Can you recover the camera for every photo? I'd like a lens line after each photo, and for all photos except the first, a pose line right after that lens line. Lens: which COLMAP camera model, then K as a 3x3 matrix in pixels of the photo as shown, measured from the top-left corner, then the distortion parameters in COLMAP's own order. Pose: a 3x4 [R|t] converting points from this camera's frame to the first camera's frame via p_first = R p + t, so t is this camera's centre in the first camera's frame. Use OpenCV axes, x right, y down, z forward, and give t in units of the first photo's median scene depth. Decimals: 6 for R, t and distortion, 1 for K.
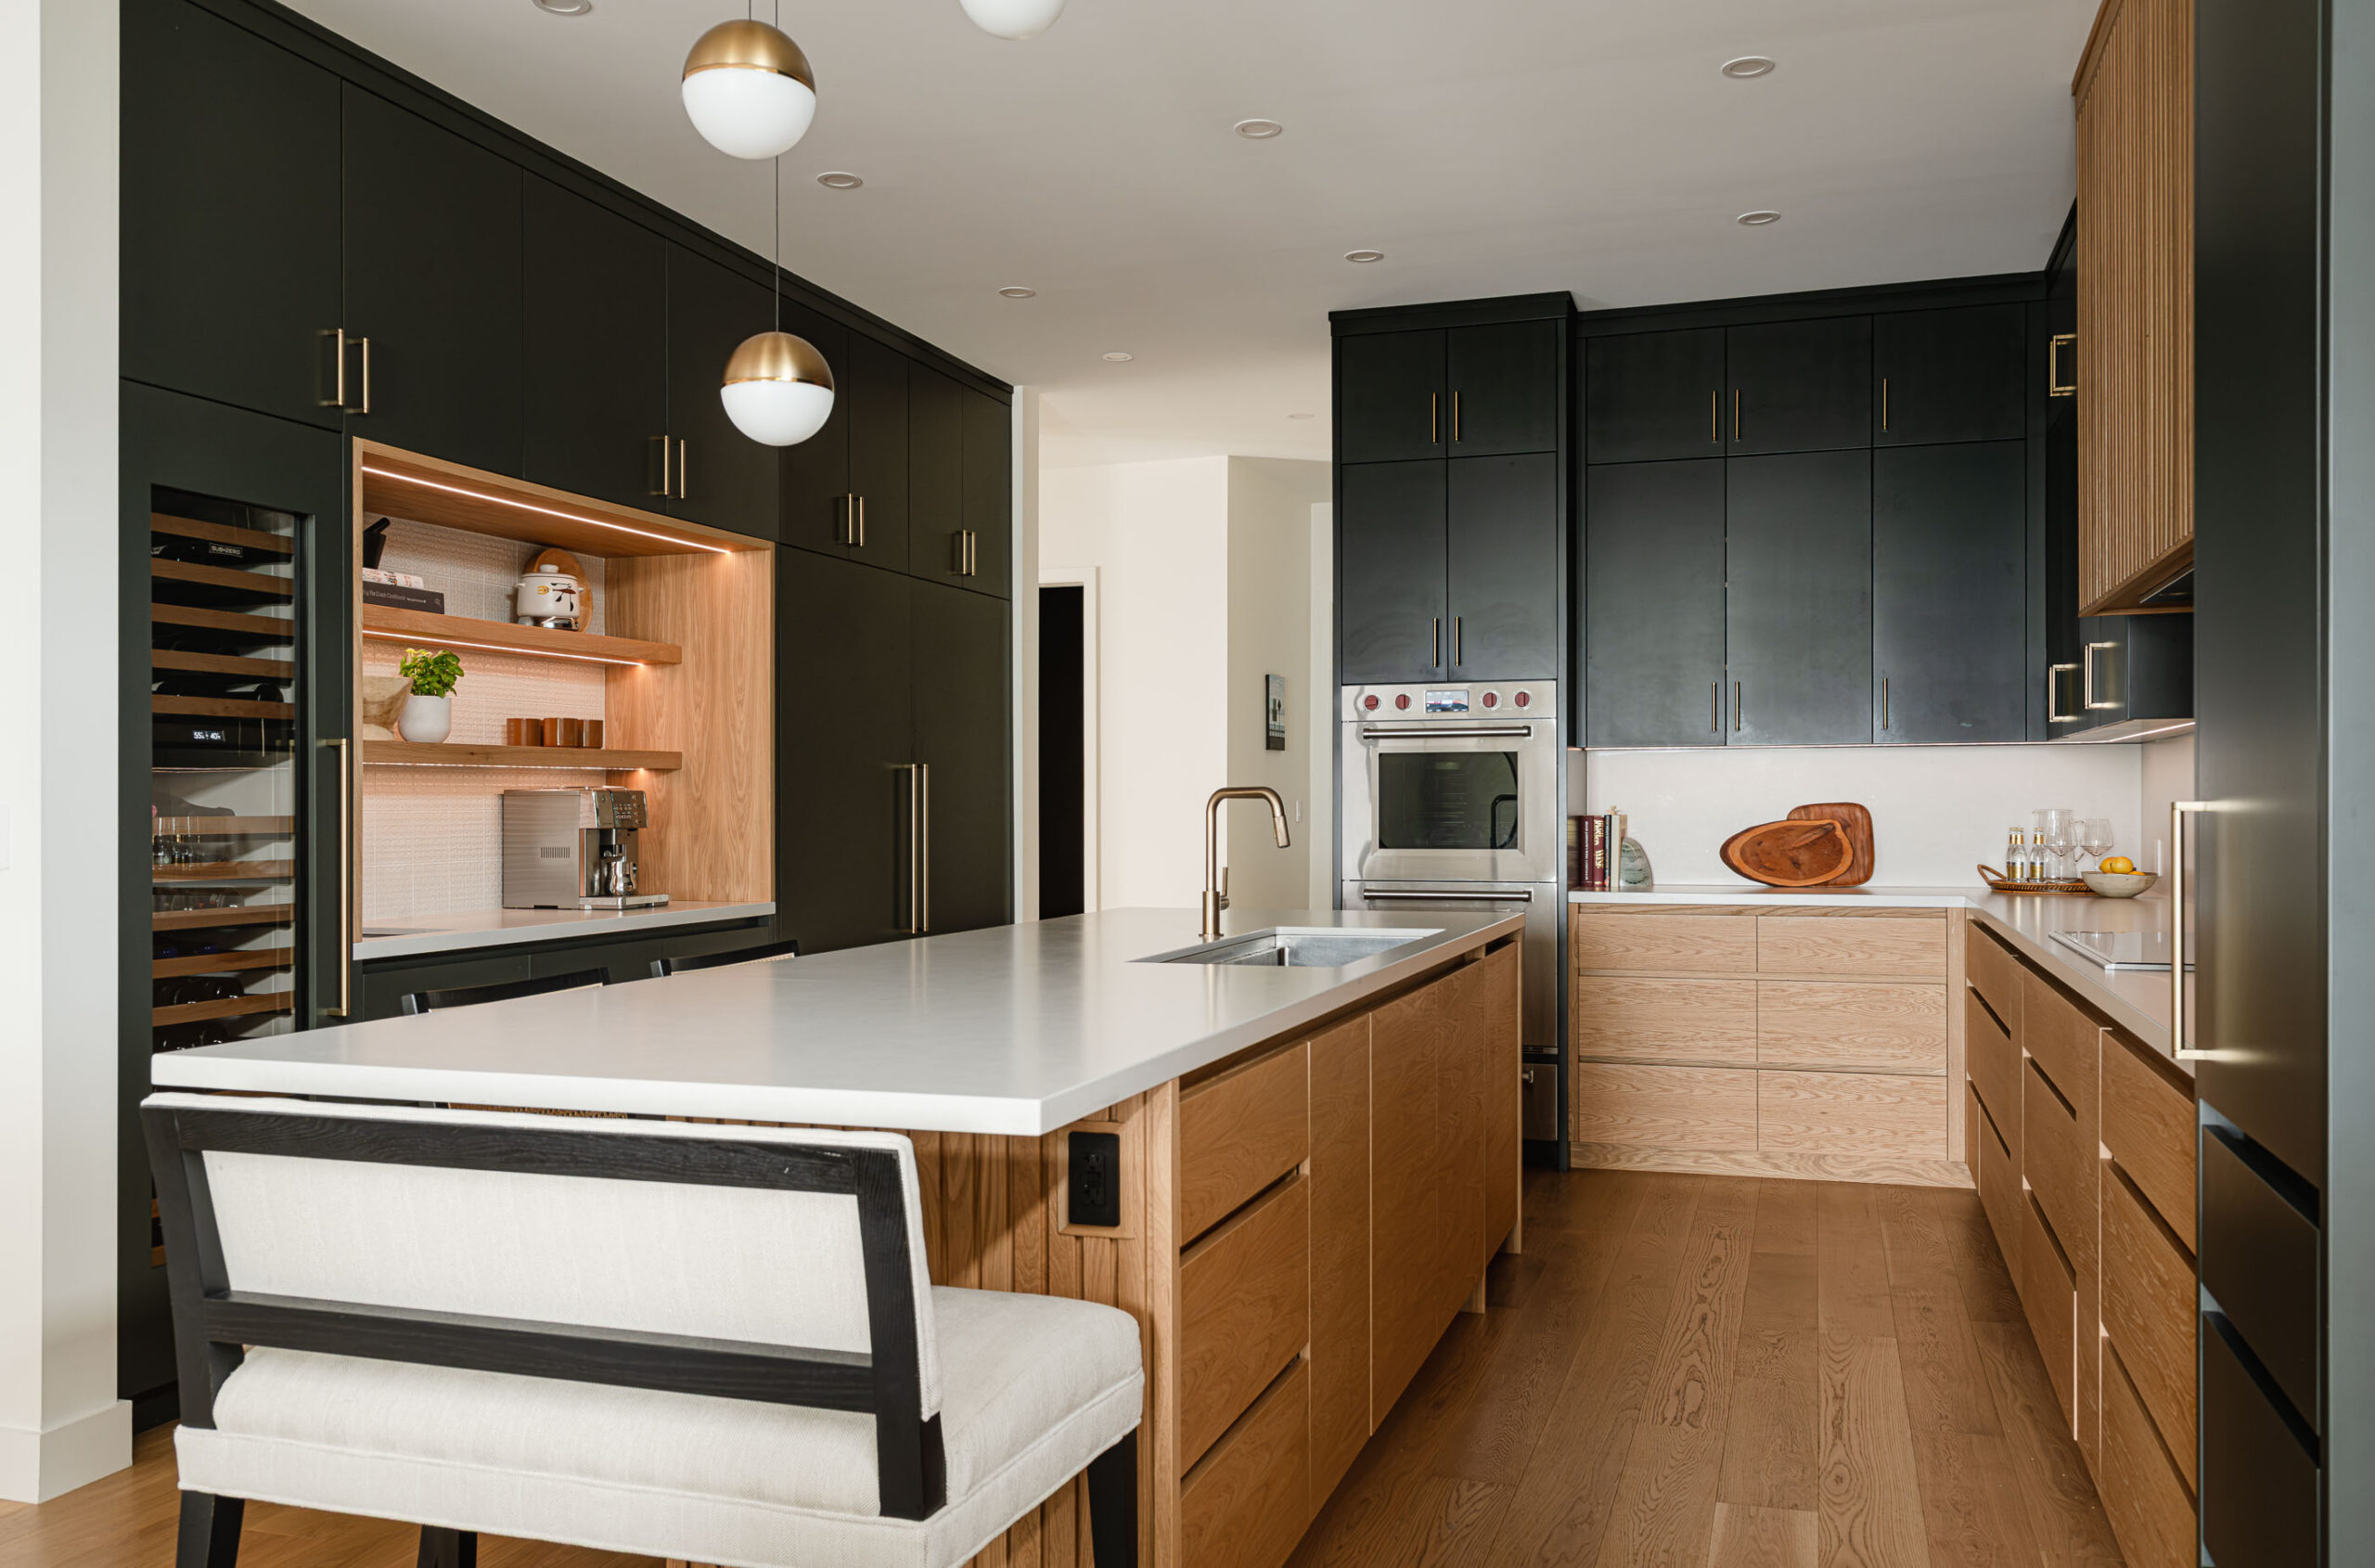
lens RADIAL K [[1878.3, 0, 1187.2], [0, 1878.3, 814.2], [0, 0, 1]] dist [0.005878, 0.001081]
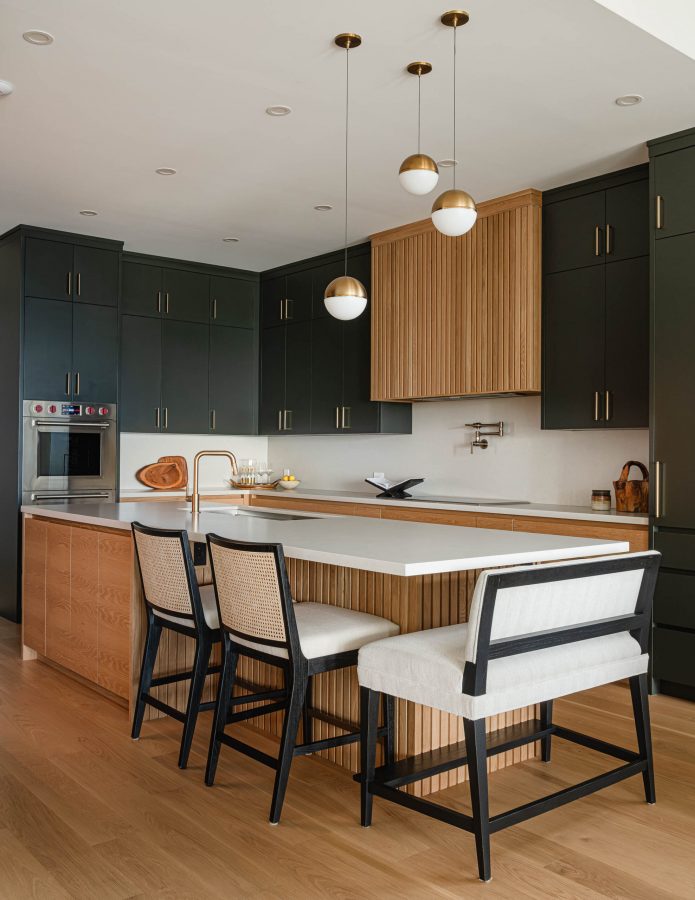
lens RADIAL K [[874.8, 0, 347.5], [0, 874.8, 450.0], [0, 0, 1]] dist [0.002672, -0.030051]
pose [[0.533702, 0.010308, 0.845610, -0.557036], [-0.003900, 0.999945, -0.009728, -0.003506], [-0.845664, 0.001894, 0.533713, 0.163988]]
